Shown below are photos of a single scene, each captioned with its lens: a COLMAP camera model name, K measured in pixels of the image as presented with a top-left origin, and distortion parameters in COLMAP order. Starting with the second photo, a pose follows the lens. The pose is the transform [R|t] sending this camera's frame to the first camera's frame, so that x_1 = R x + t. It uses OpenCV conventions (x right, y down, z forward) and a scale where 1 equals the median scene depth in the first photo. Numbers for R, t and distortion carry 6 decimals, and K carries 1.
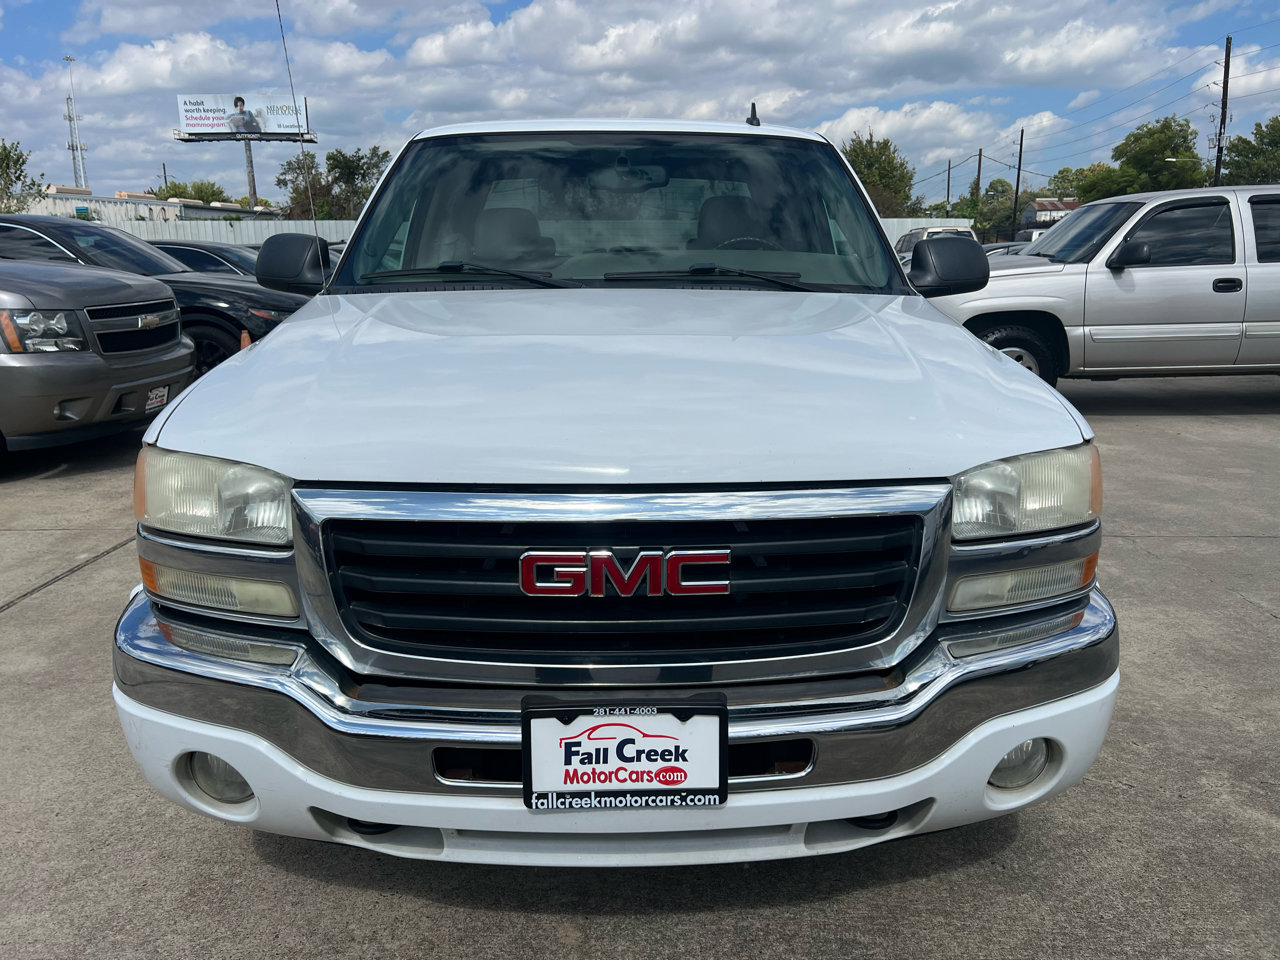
lens RADIAL K [[975.7, 0, 656.1], [0, 975.7, 479.8], [0, 0, 1]] dist [0.036539, -0.047479]
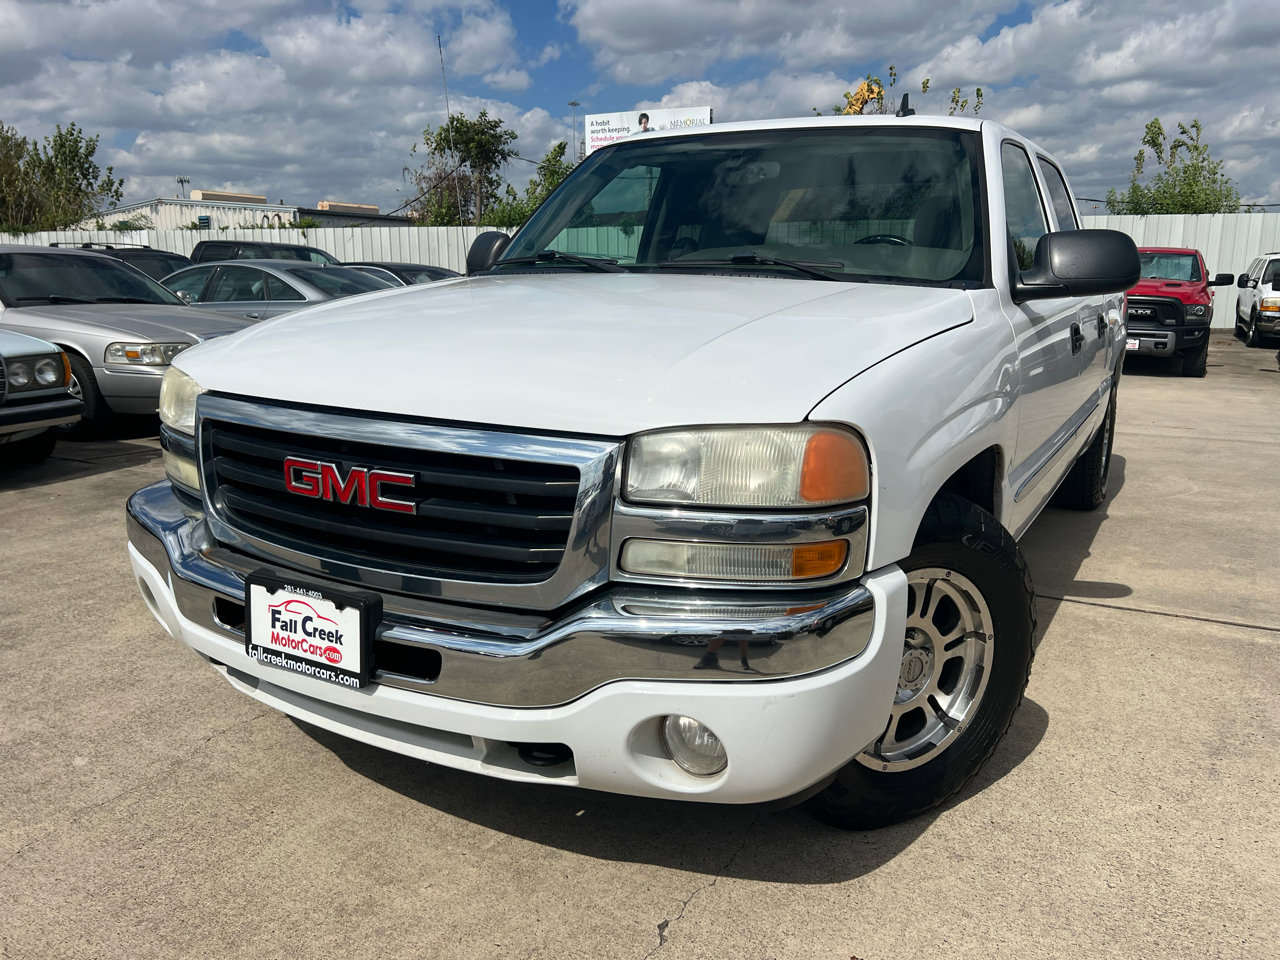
lens RADIAL K [[980.1, 0, 654.1], [0, 980.1, 491.6], [0, 0, 1]] dist [0.010641, -0.005900]
pose [[0.857867, 0.127166, -0.497889, 0.914125], [-0.135923, 0.990541, 0.018796, 0.032481], [0.495569, 0.051550, 0.867037, 0.155479]]
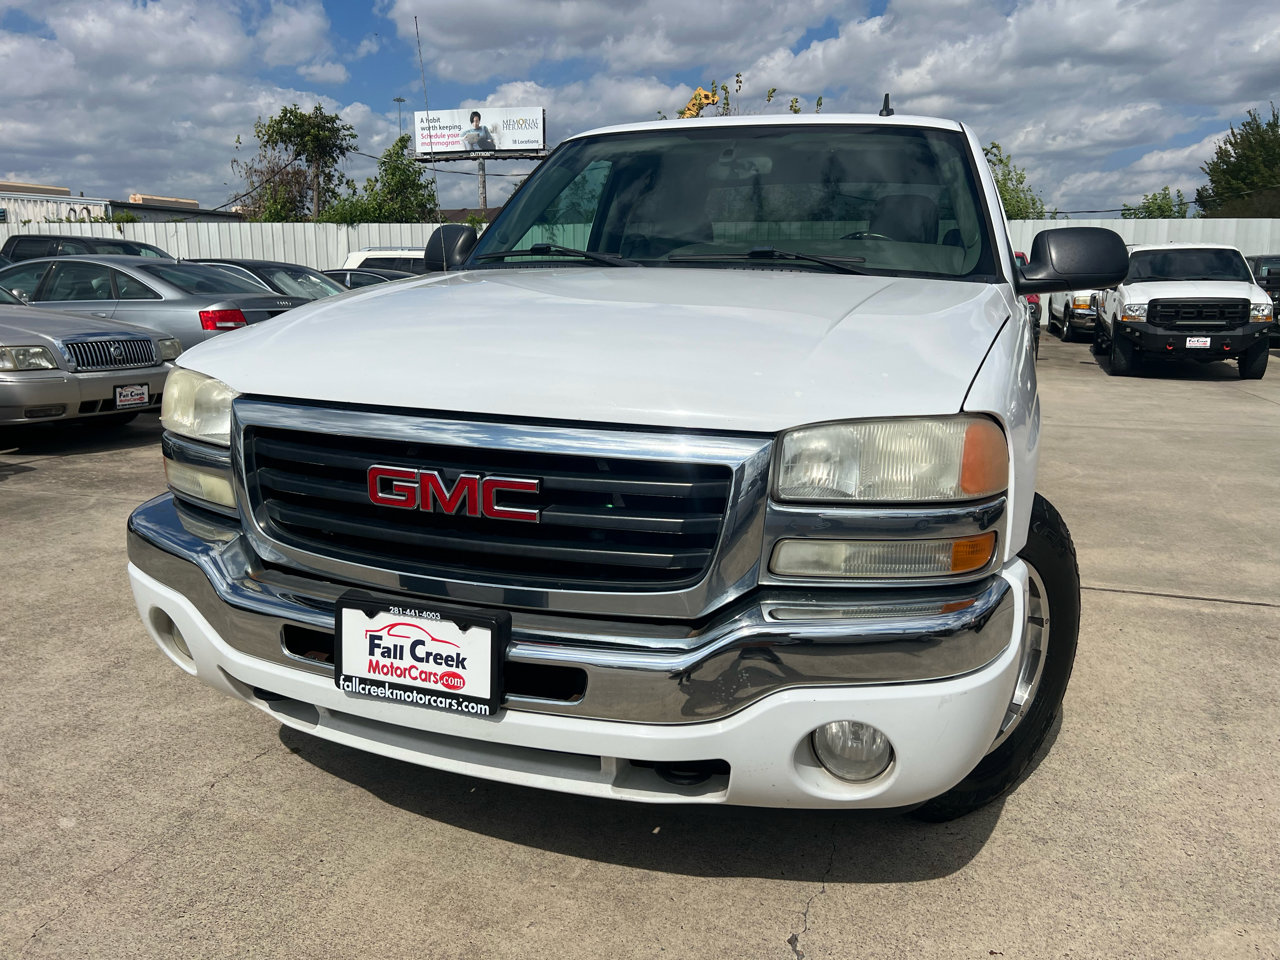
lens RADIAL K [[975.7, 0, 656.1], [0, 975.7, 479.8], [0, 0, 1]] dist [0.036539, -0.047479]
pose [[0.932309, 0.092363, -0.349671, 0.579873], [-0.103199, 0.994583, -0.012444, 0.073525], [0.346628, 0.047687, 0.936790, 0.061293]]
